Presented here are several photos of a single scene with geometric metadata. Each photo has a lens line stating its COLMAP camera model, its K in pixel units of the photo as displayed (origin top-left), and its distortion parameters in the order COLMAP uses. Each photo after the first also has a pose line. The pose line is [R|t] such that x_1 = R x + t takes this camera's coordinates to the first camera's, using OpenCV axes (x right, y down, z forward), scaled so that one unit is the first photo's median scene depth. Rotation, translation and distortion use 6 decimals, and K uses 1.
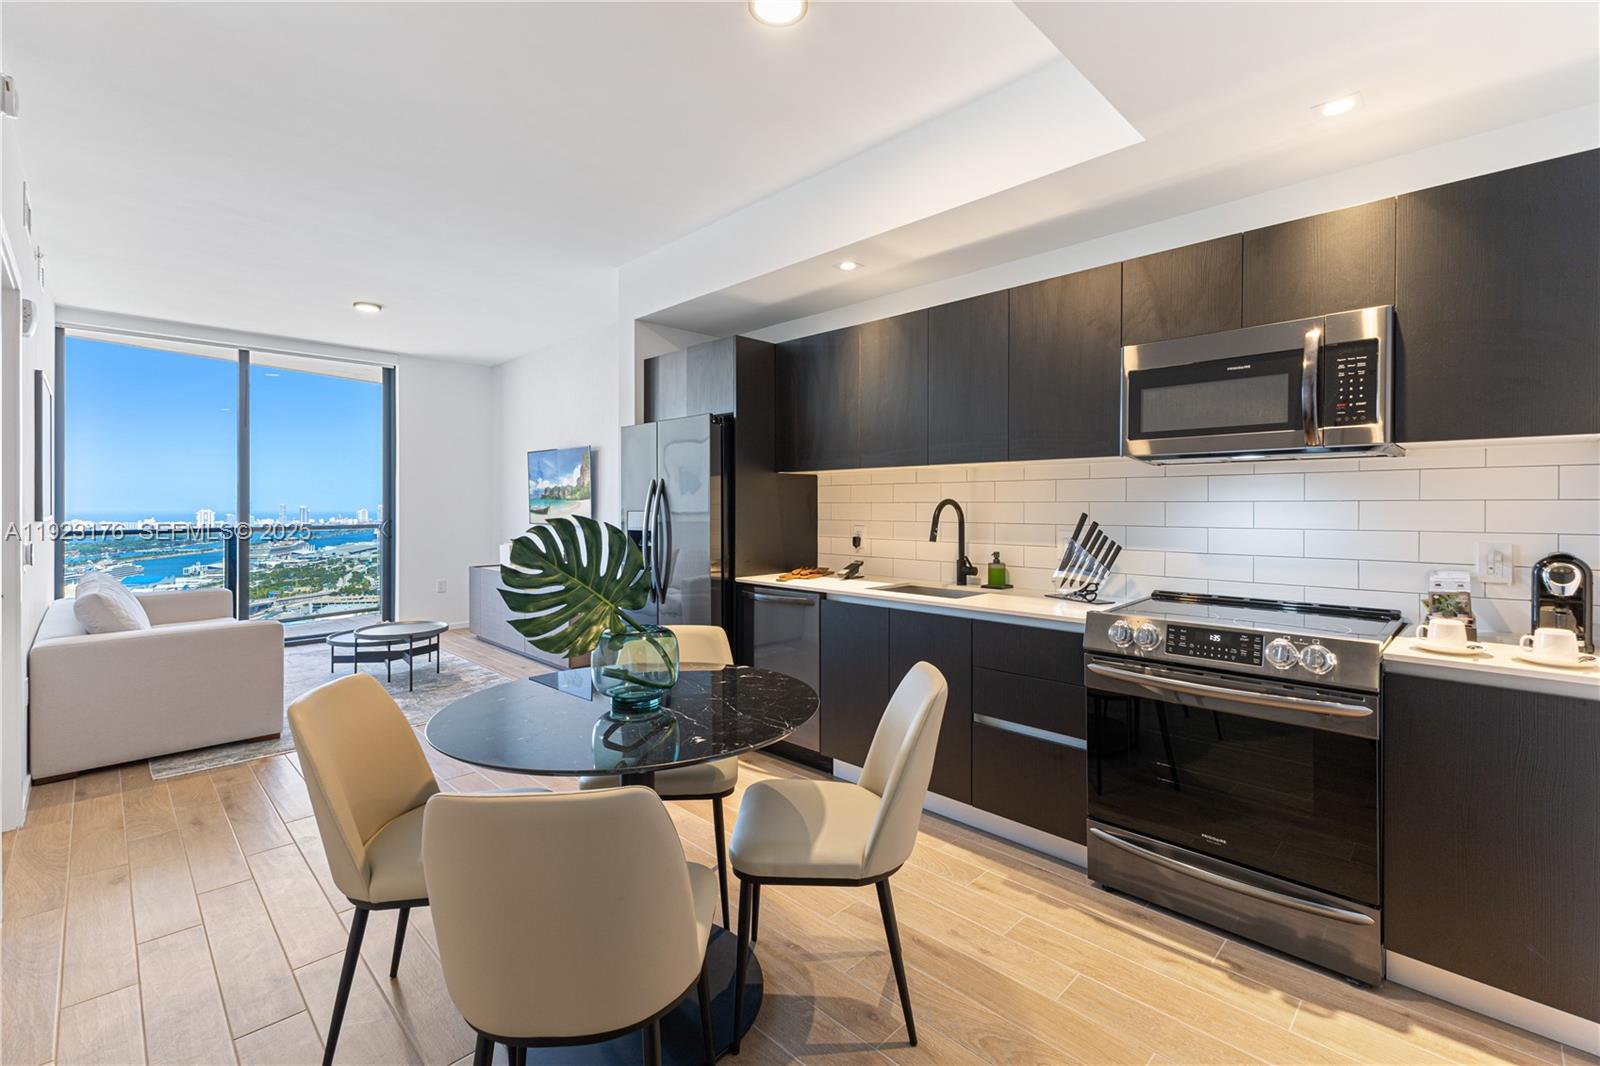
lens RADIAL K [[695.3, 0, 794.0], [0, 695.3, 508.6], [0, 0, 1]] dist [-0.000393, -0.000069]
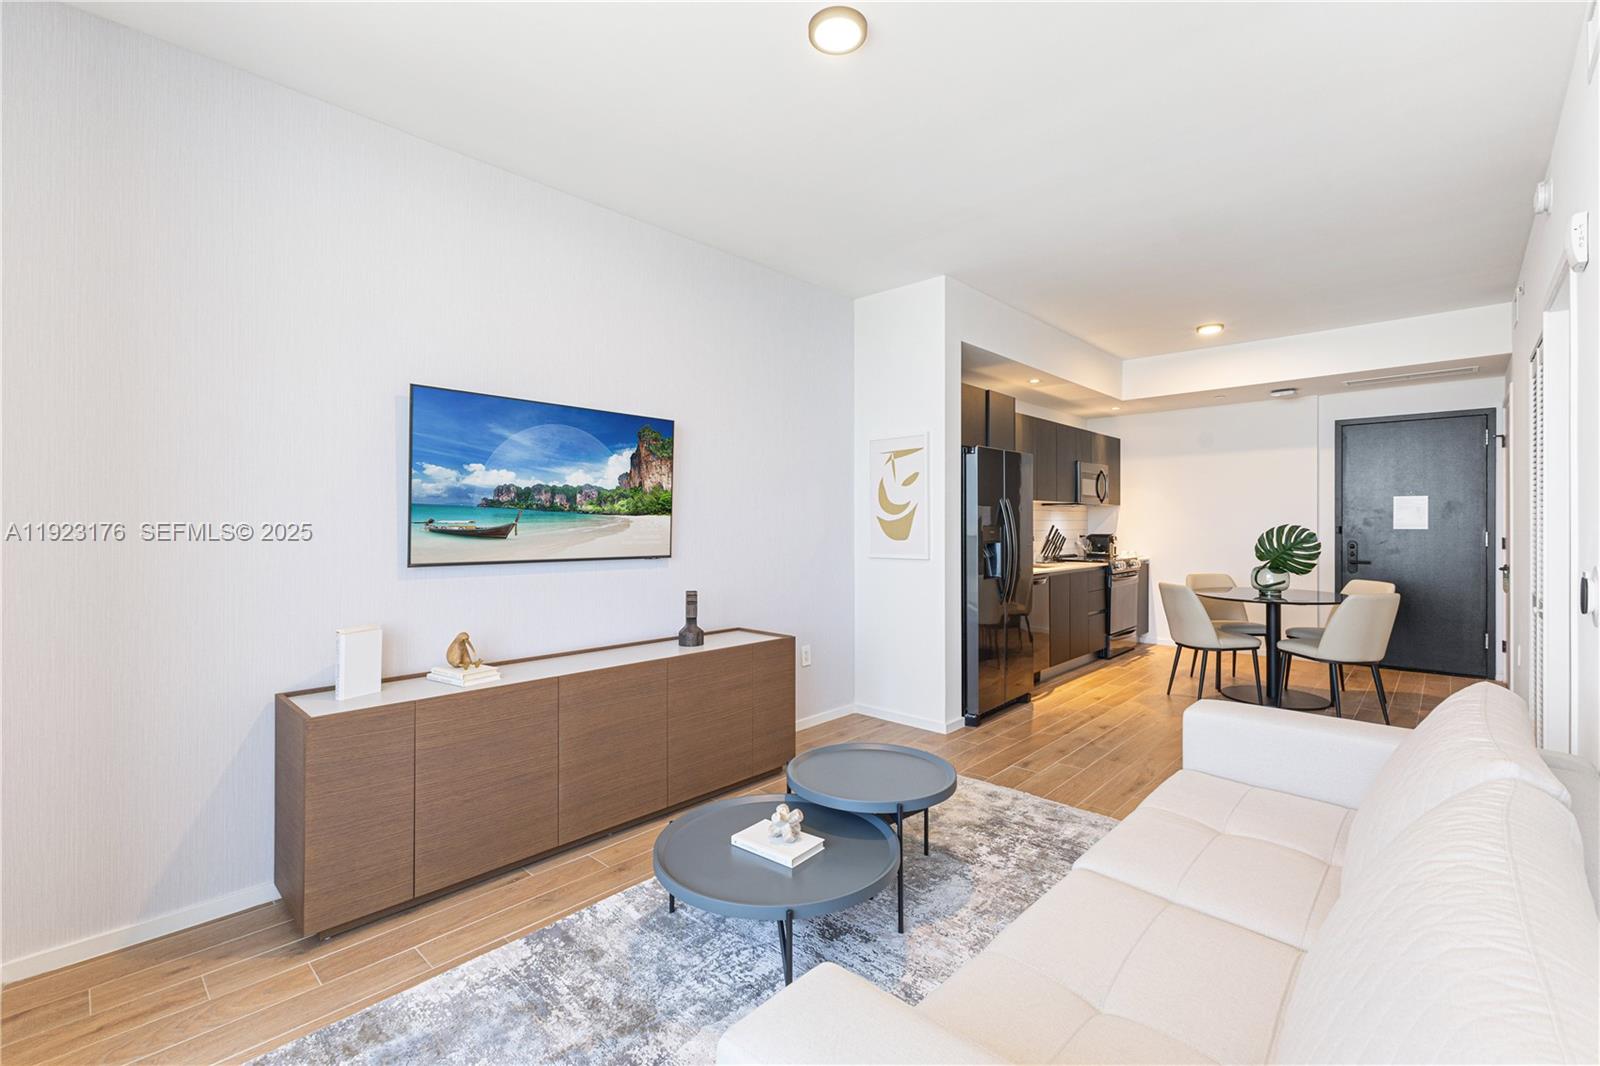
lens RADIAL K [[688.3, 0, 800.0], [0, 688.3, 533.0], [0, 0, 1]] dist [0.001707, 0.000033]
pose [[-0.026645, -0.014986, 0.999533, -1.706371], [0.006814, 0.999862, 0.015173, -0.007550], [-0.999622, 0.007215, -0.026539, 1.733916]]
